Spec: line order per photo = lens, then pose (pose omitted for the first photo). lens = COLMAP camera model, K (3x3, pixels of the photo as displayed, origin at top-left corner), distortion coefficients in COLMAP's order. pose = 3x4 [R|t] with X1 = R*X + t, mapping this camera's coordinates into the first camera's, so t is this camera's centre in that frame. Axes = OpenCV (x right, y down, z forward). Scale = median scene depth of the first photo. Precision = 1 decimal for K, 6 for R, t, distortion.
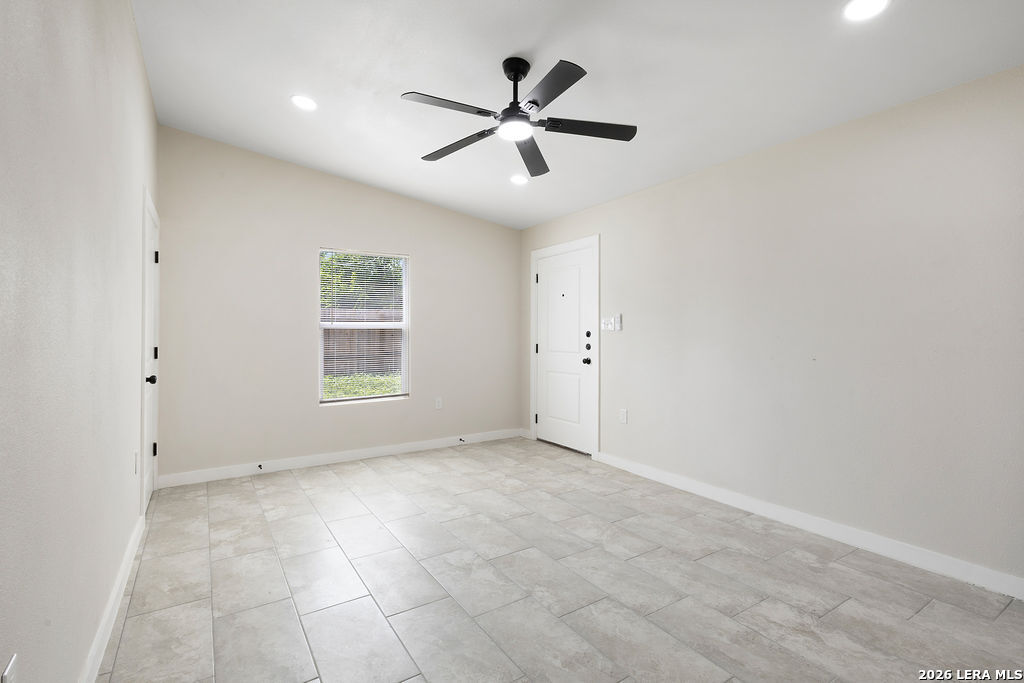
lens RADIAL K [[477.2, 0, 508.2], [0, 477.2, 340.6], [0, 0, 1]] dist [0.011720, -0.000177]
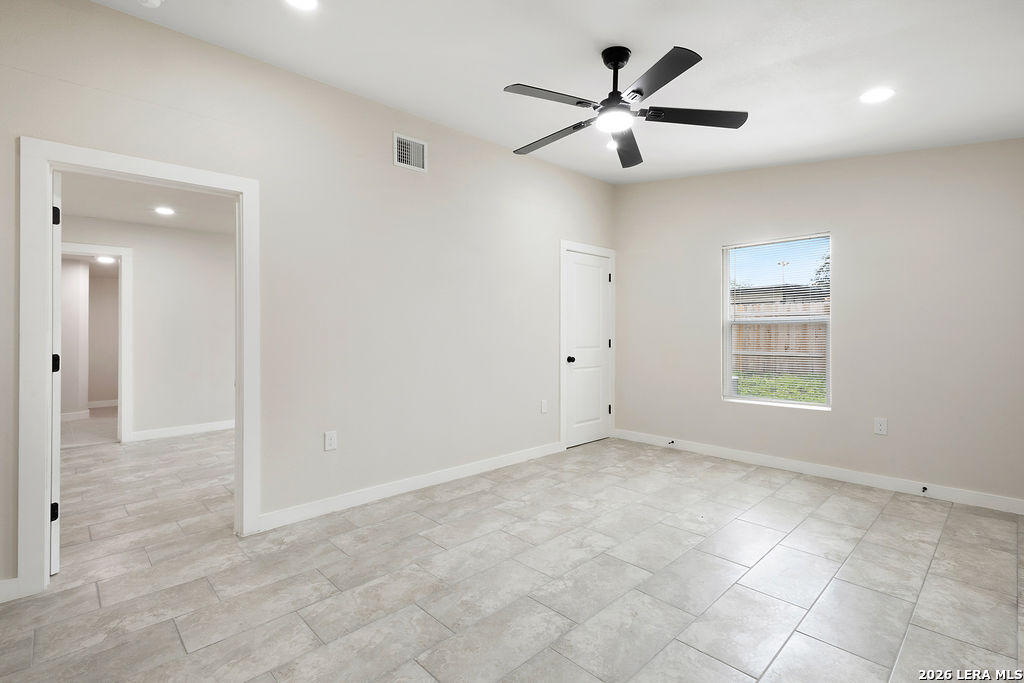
lens RADIAL K [[477.2, 0, 508.2], [0, 477.2, 340.6], [0, 0, 1]] dist [0.011720, -0.000177]
pose [[0.181335, 0.019447, -0.983229, 0.885329], [-0.010601, 0.999785, 0.017820, -0.012234], [0.983364, 0.007192, 0.181502, 0.585178]]
